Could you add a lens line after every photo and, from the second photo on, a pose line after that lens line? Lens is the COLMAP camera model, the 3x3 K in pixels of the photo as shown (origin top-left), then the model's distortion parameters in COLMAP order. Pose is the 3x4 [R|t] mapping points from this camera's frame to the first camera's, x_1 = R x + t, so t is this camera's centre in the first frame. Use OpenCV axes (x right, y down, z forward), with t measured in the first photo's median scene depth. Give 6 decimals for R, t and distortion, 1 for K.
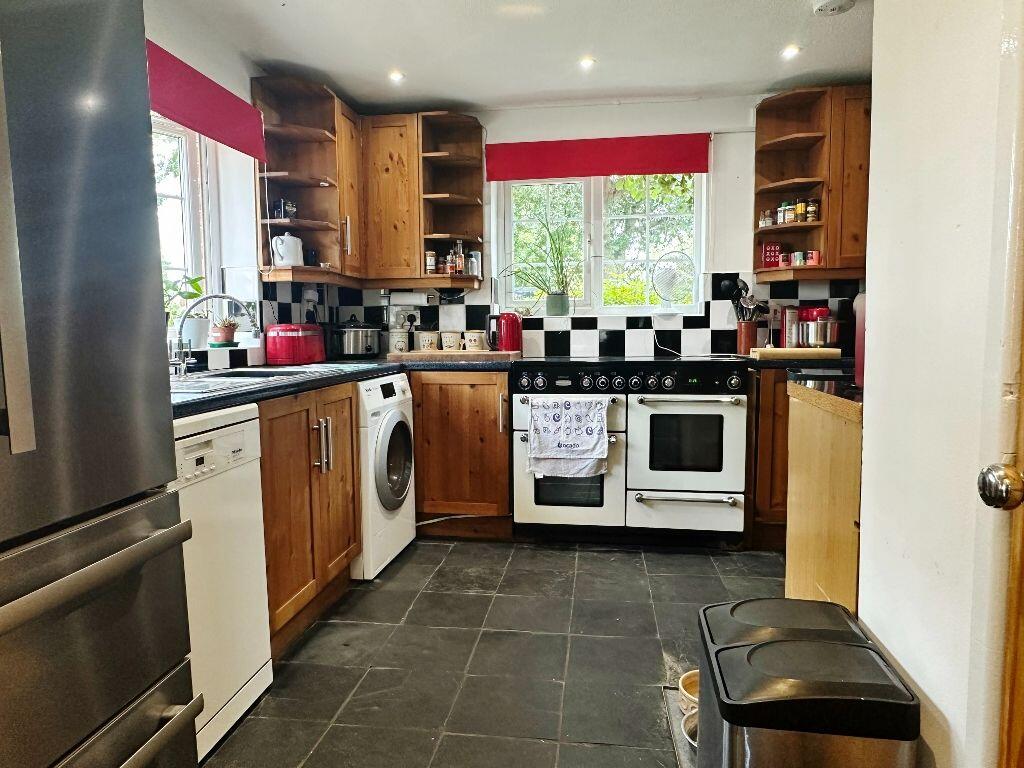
lens RADIAL K [[659.3, 0, 511.1], [0, 659.3, 384.6], [0, 0, 1]] dist [-0.003978, -0.000638]
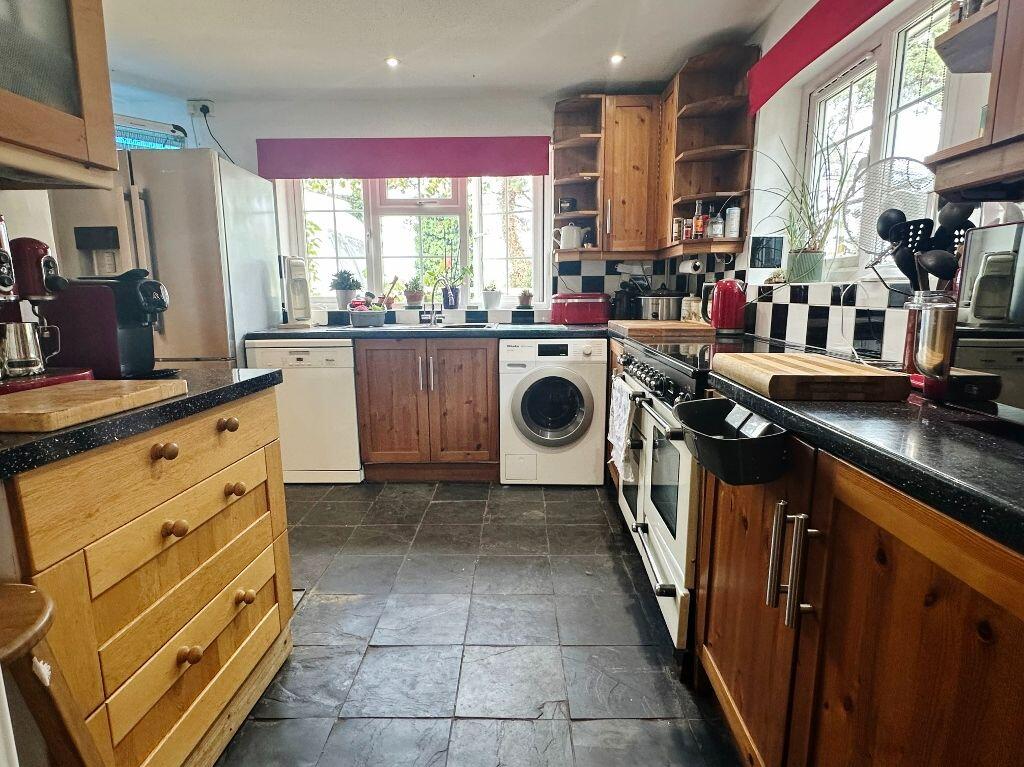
lens RADIAL K [[553.6, 0, 514.8], [0, 553.6, 386.1], [0, 0, 1]] dist [0.001397, -0.000338]
pose [[0.119165, 0.178015, -0.976786, 0.833267], [-0.074593, 0.982621, 0.169979, -0.096900], [0.990068, 0.052605, 0.130373, 0.816098]]
